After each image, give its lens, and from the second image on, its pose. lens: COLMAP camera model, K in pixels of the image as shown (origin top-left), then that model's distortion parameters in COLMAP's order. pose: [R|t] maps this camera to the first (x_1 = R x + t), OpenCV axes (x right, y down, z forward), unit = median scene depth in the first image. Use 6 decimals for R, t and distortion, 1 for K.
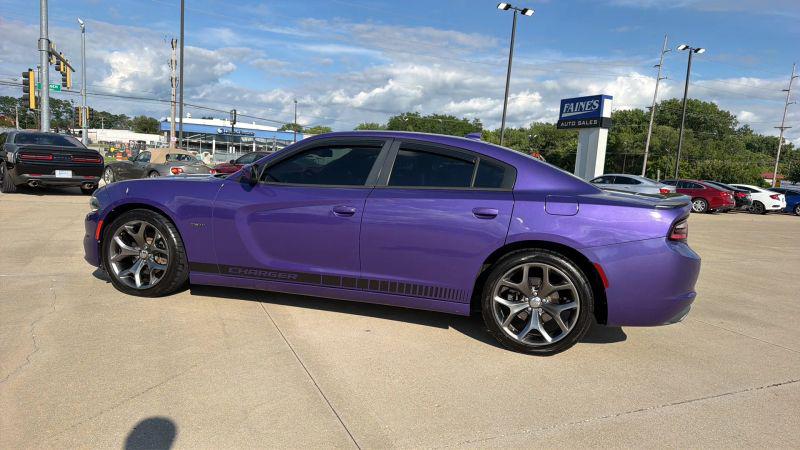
lens RADIAL K [[535.4, 0, 396.0], [0, 535.4, 227.2], [0, 0, 1]] dist [0.085622, -0.125717]
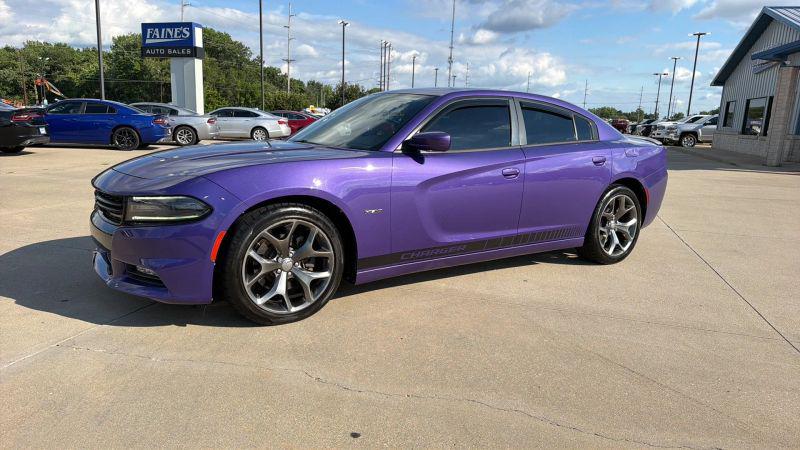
lens RADIAL K [[542.8, 0, 397.8], [0, 542.8, 228.2], [0, 0, 1]] dist [0.042315, -0.049636]
pose [[0.659631, -0.188193, 0.727647, -0.146678], [0.092380, 0.981104, 0.170000, -0.017751], [-0.745891, -0.044917, 0.664552, 0.068836]]
